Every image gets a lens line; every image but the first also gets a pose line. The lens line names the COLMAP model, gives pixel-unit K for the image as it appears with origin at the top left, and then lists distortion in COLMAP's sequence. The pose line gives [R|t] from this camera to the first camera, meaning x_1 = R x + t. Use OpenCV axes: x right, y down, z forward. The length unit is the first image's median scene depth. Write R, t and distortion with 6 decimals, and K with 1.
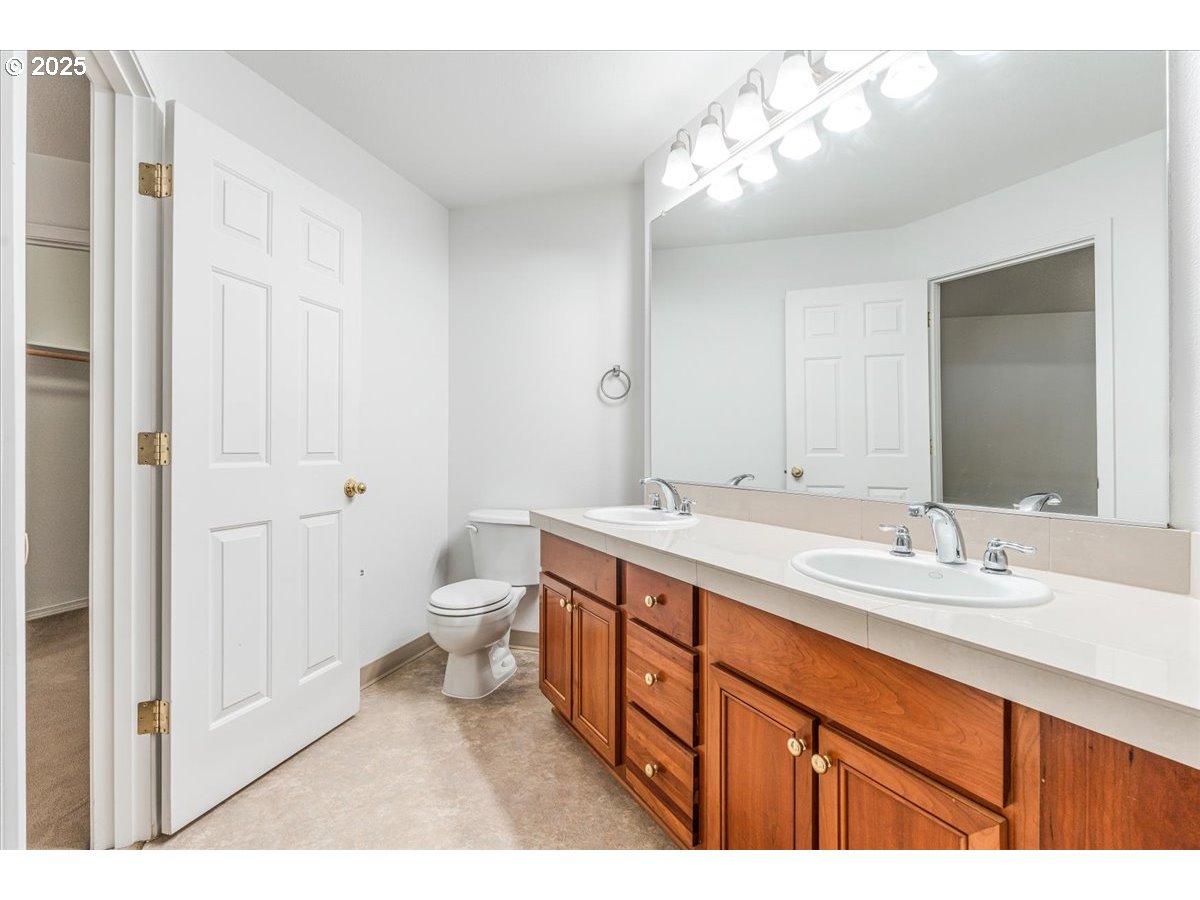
lens RADIAL K [[521.6, 0, 605.3], [0, 521.6, 447.0], [0, 0, 1]] dist [-0.001848, 0.000262]
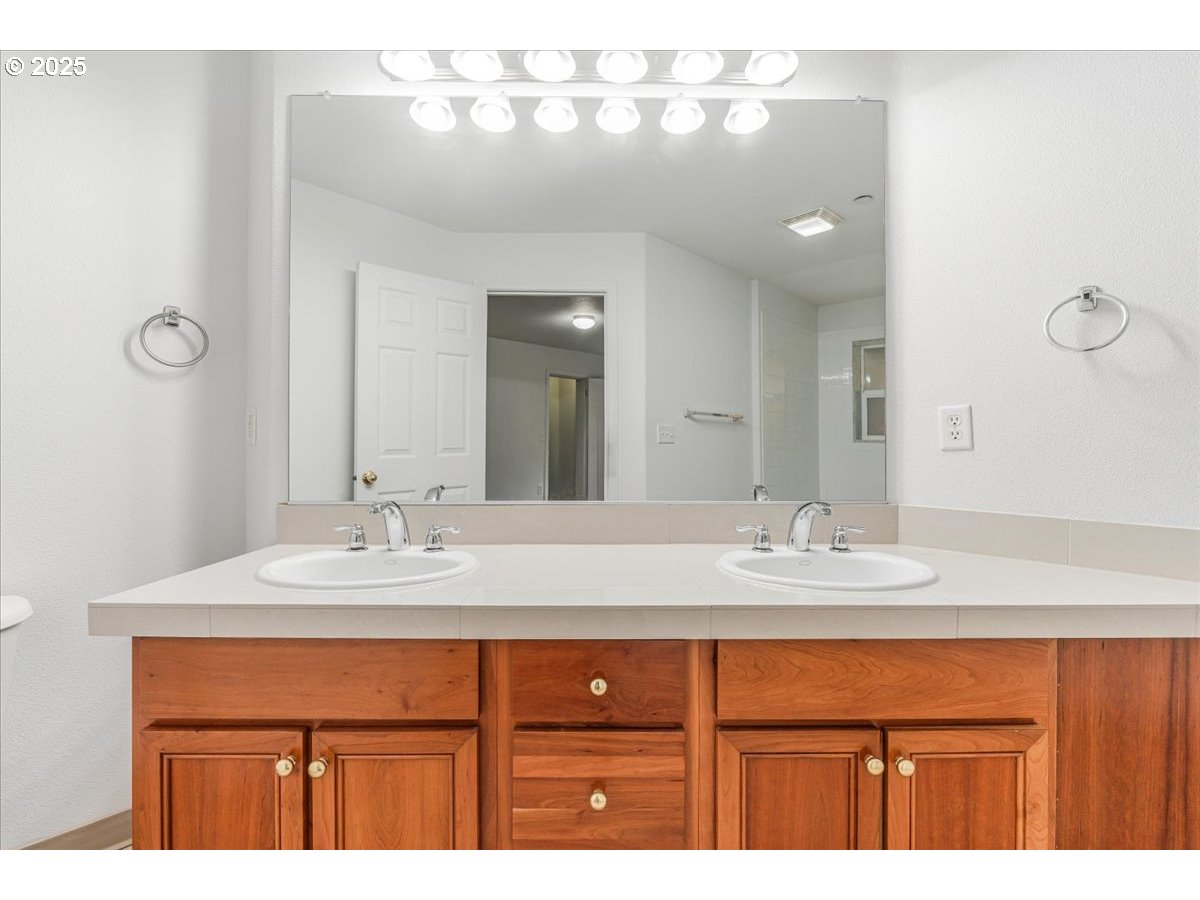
lens RADIAL K [[518.9, 0, 561.6], [0, 518.9, 446.5], [0, 0, 1]] dist [-0.008592, 0.000527]
pose [[0.484482, -0.002327, 0.874798, -0.451189], [-0.002823, 0.999987, 0.004224, -0.015478], [-0.874797, -0.004516, 0.484469, 0.618274]]
